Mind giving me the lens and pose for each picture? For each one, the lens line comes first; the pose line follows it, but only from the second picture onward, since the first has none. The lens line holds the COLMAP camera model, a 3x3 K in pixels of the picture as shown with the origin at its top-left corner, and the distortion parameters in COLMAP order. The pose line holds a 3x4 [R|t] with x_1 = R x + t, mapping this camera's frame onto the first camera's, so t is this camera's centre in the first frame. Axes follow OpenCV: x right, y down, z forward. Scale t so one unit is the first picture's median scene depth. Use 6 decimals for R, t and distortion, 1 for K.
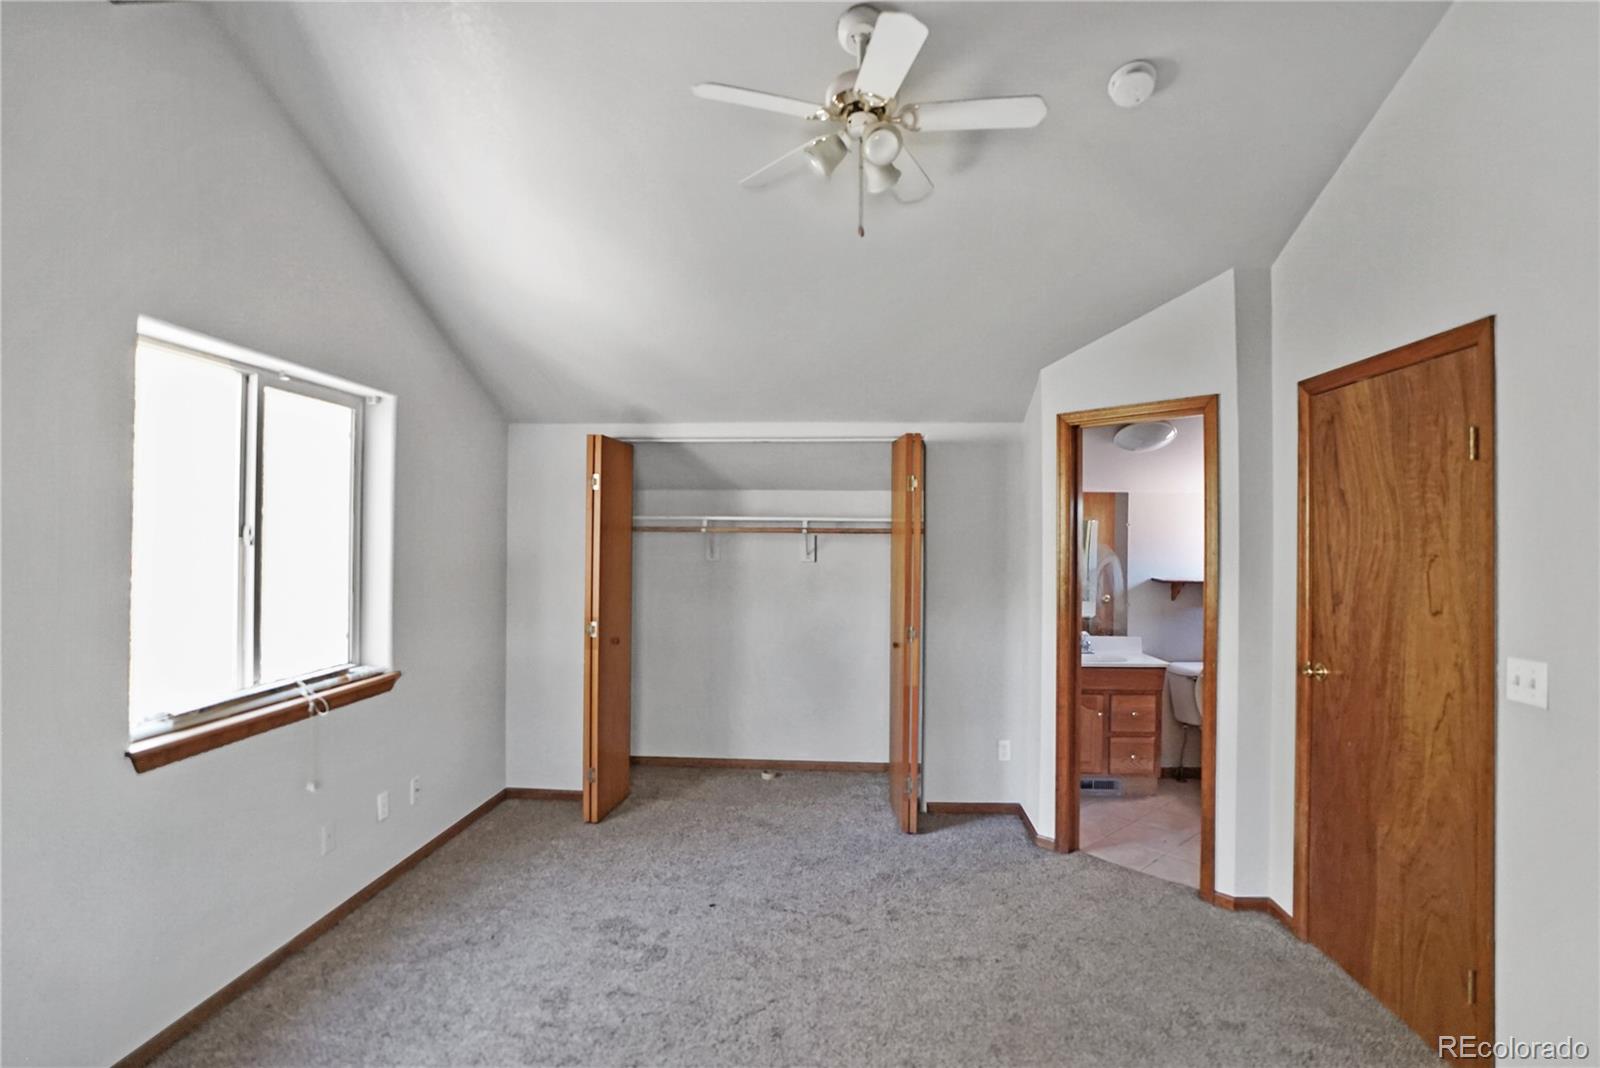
lens RADIAL K [[783.7, 0, 807.2], [0, 783.7, 532.4], [0, 0, 1]] dist [-0.064583, 0.031063]
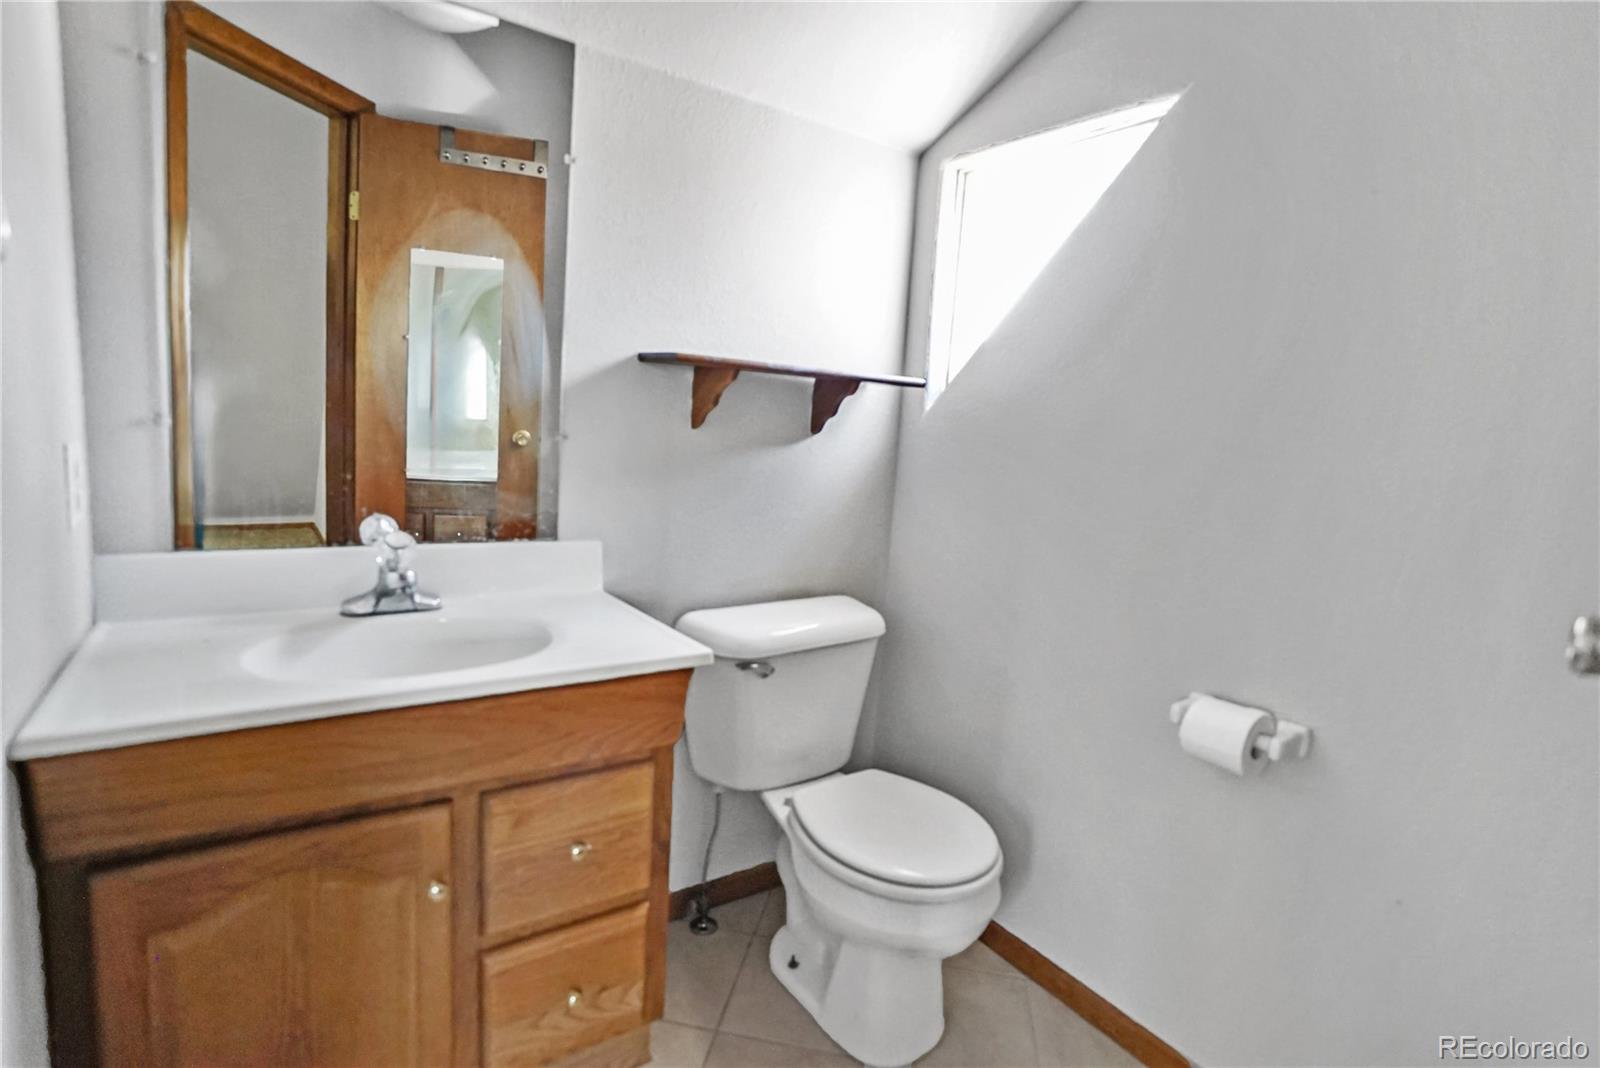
lens RADIAL K [[783.7, 0, 807.2], [0, 783.7, 532.4], [0, 0, 1]] dist [-0.064583, 0.031063]
pose [[0.794826, -0.044388, 0.605212, 0.329681], [-0.041717, 0.990965, 0.127468, 0.092407], [-0.605402, -0.126562, 0.785793, 0.757454]]
